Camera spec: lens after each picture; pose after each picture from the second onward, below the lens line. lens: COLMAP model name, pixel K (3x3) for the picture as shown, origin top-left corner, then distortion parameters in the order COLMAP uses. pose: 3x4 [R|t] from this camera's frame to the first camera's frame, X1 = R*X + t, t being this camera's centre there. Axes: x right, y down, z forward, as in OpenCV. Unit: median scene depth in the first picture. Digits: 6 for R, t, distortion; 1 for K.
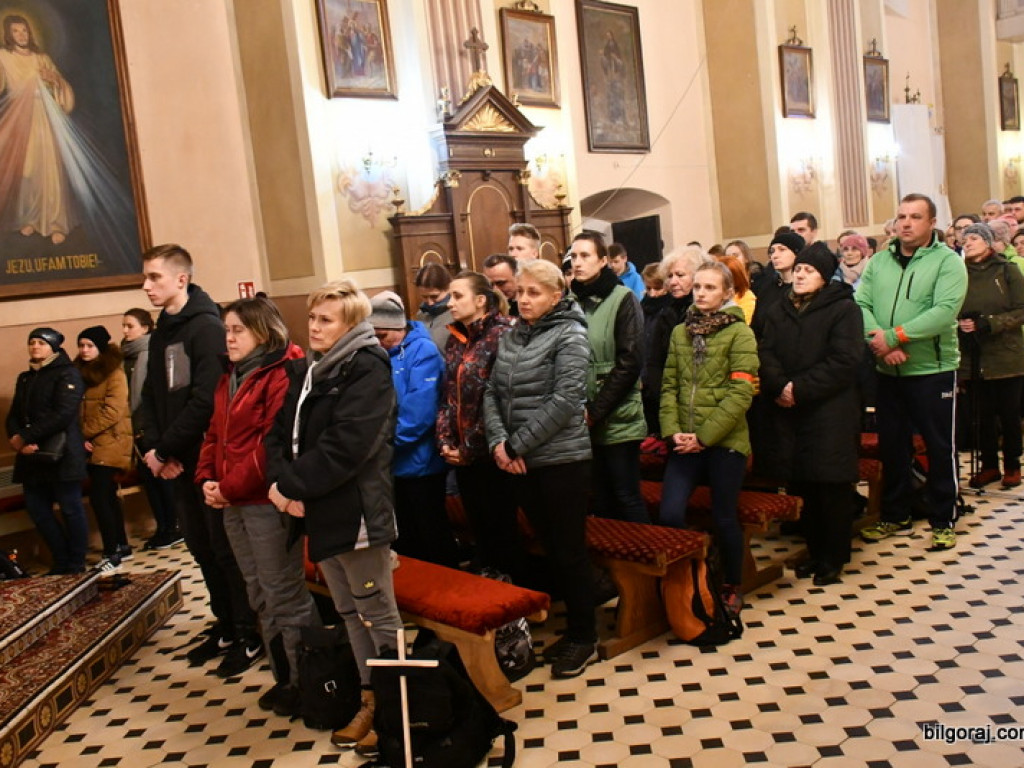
lens RADIAL K [[1032.3, 0, 512.0], [0, 1032.3, 384.0], [0, 0, 1]] dist [-0.002269, -0.019810]
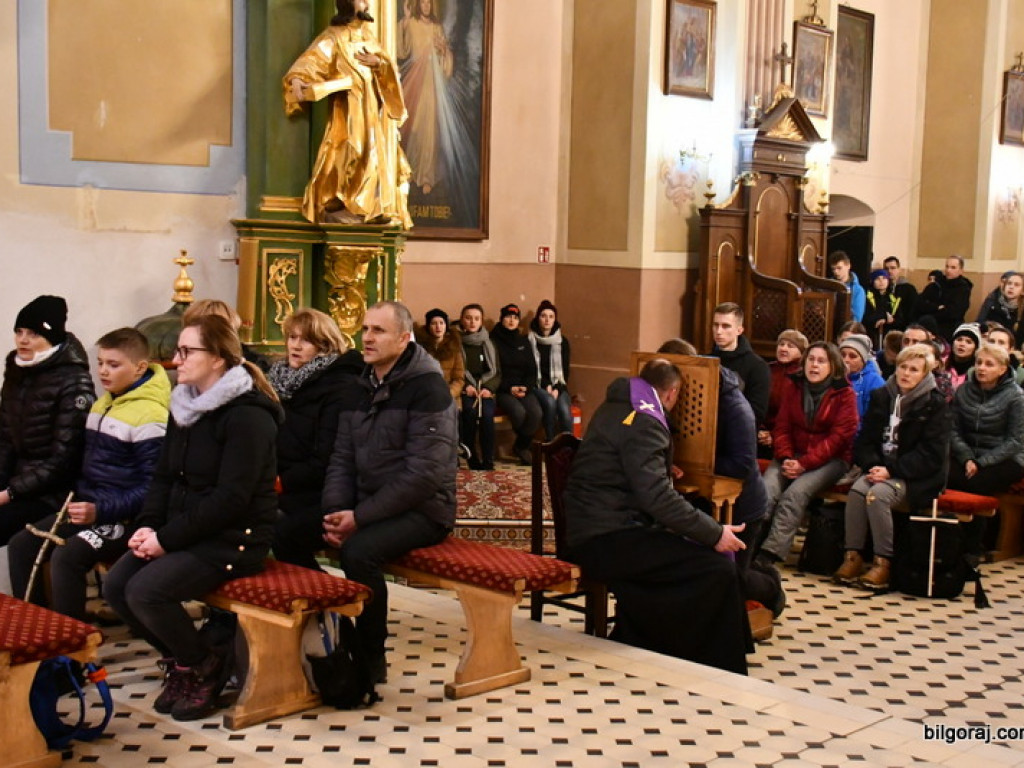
lens RADIAL K [[1433.6, 0, 506.2], [0, 1433.6, 395.6], [0, 0, 1]] dist [0.011794, -0.025403]
pose [[0.989852, 0.126205, 0.065318, -0.364259], [-0.126087, 0.992001, -0.005932, 0.066468], [-0.065544, -0.002364, 0.997847, -0.469501]]
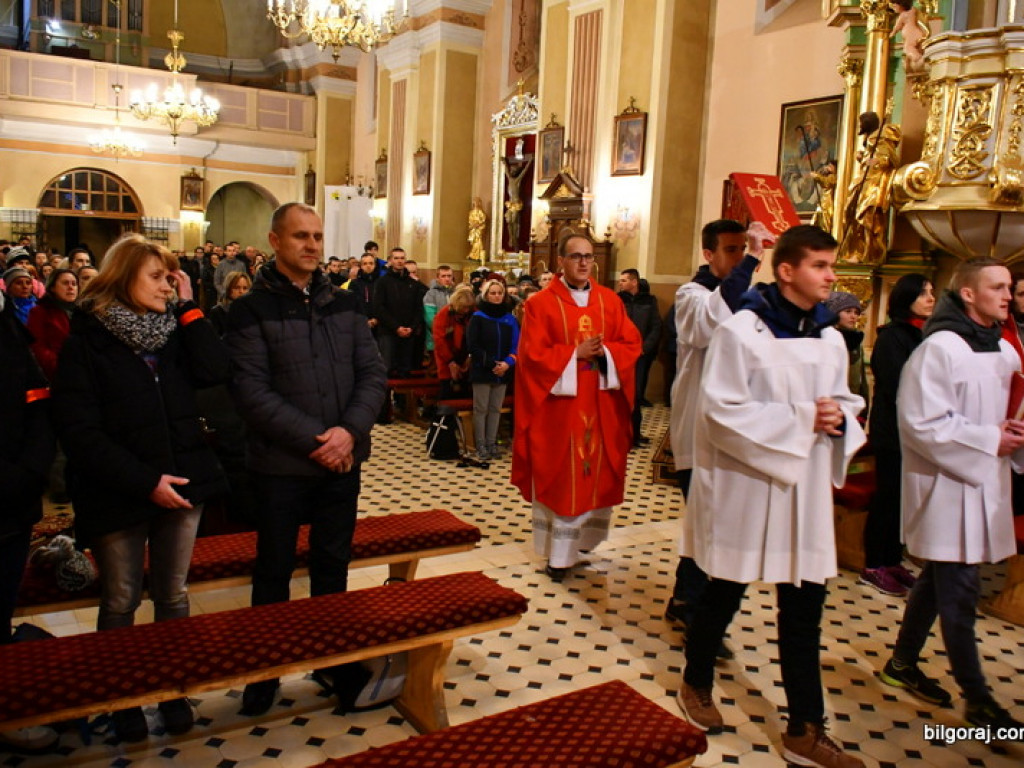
lens RADIAL K [[870.8, 0, 512.0], [0, 870.8, 384.0], [0, 0, 1]] dist [-0.025085, -0.037913]
pose [[0.177538, -0.016138, 0.983982, -0.731050], [0.033822, 0.999375, 0.010288, 0.059233], [-0.983533, 0.031454, 0.177973, -0.003189]]
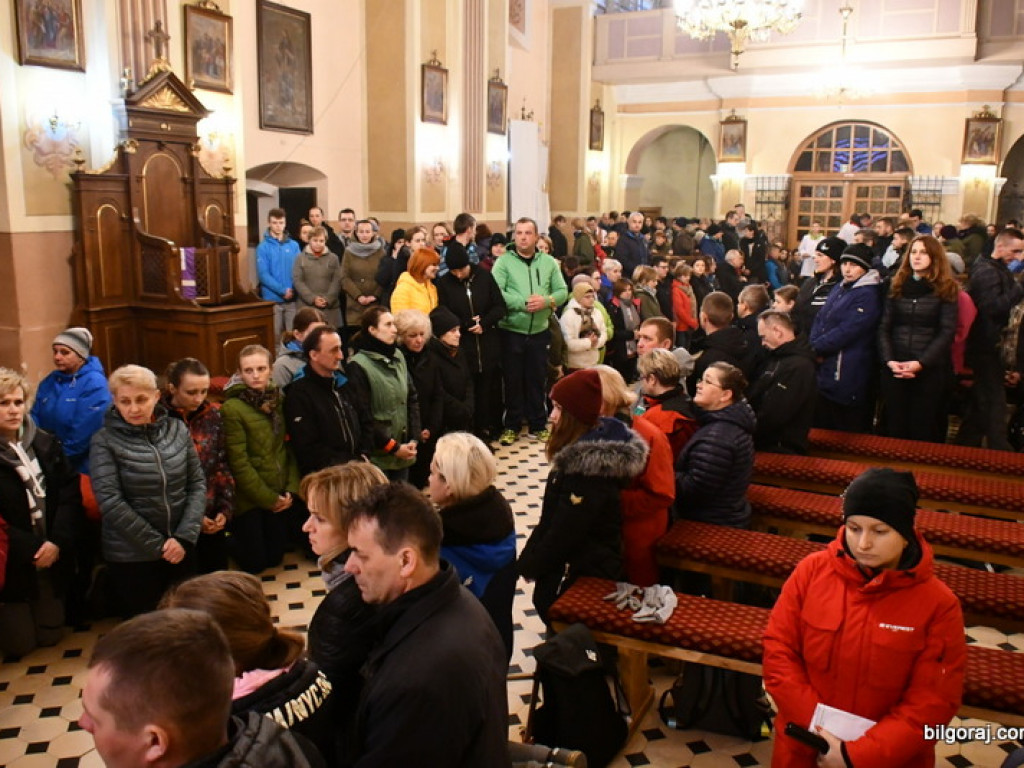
lens RADIAL K [[874.2, 0, 512.0], [0, 874.2, 384.0], [0, 0, 1]] dist [-0.031965, -0.030136]
pose [[0.940824, 0.051126, 0.335018, 0.034305], [-0.078643, 0.994506, 0.069082, -0.027130], [-0.329646, -0.091340, 0.939676, -0.104091]]
